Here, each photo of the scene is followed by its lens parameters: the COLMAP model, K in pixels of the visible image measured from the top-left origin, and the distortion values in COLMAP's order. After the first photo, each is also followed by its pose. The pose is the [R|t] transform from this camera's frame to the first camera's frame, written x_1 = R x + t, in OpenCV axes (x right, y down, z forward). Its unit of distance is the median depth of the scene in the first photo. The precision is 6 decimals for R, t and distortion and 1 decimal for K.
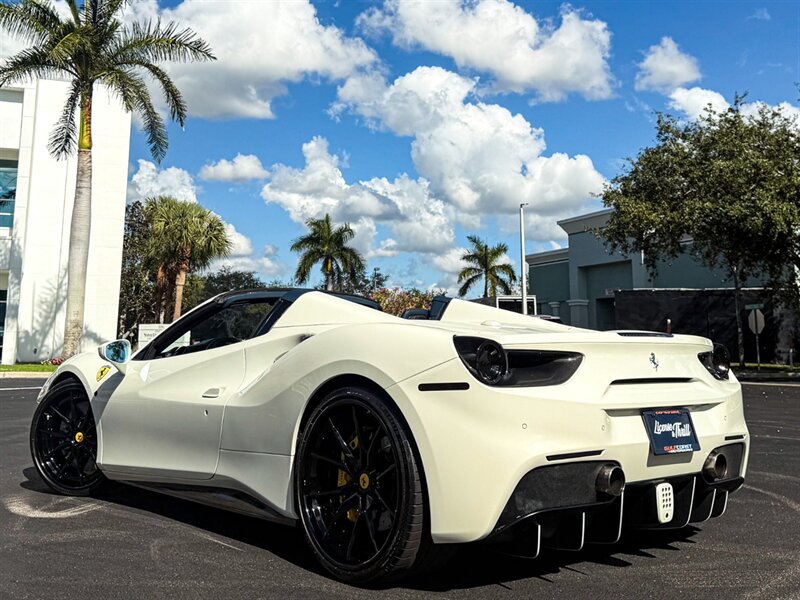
lens RADIAL K [[947.6, 0, 387.7], [0, 947.6, 166.2], [0, 0, 1]] dist [0.164069, -0.366748]
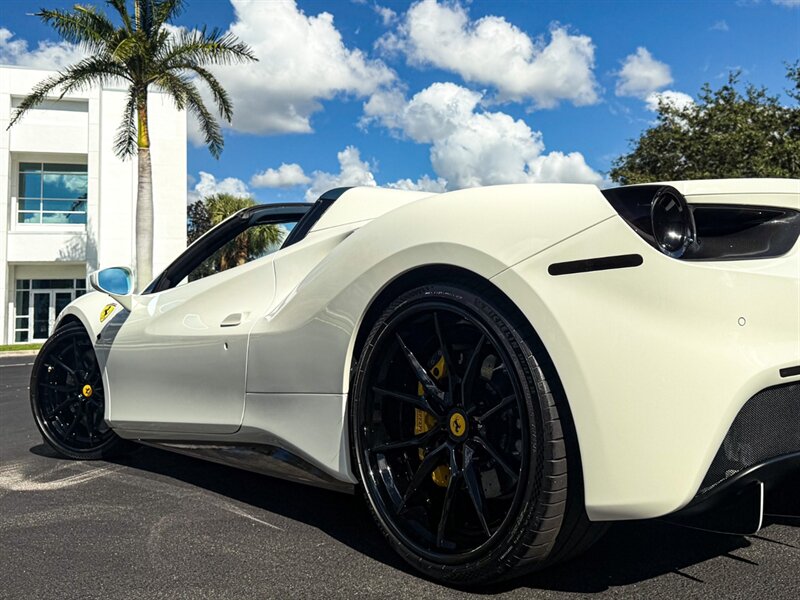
lens RADIAL K [[801.6, 0, 420.5], [0, 801.6, 223.5], [0, 0, 1]] dist [0.127472, -0.246392]
pose [[0.999112, -0.041764, 0.005655, -0.030598], [0.041291, 0.996891, 0.067114, 0.101637], [-0.008440, -0.066821, 0.997729, 0.305661]]
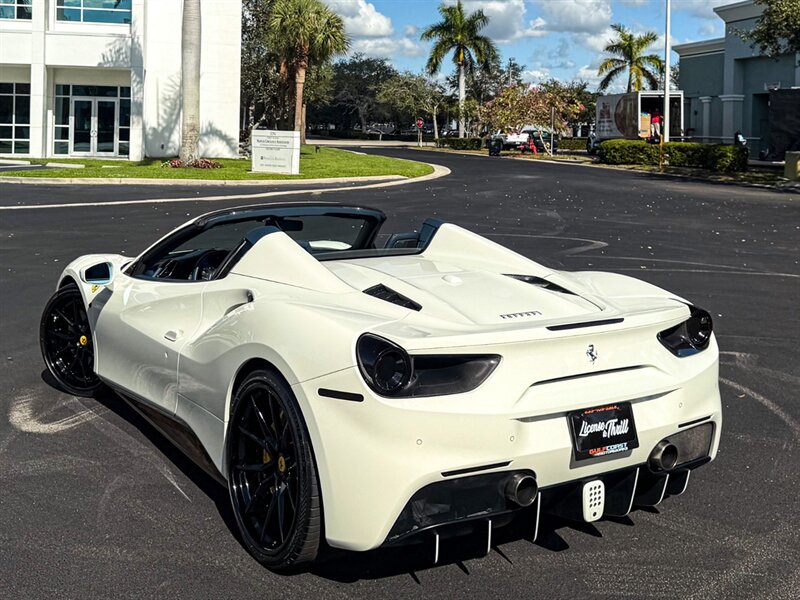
lens RADIAL K [[1001.3, 0, 389.2], [0, 1001.3, 128.8], [0, 0, 1]] dist [0.191869, -0.441575]
pose [[0.989604, 0.011288, -0.143378, 0.150851], [0.015632, 0.982567, 0.185249, -0.132312], [0.142970, -0.185565, 0.972176, 0.041425]]
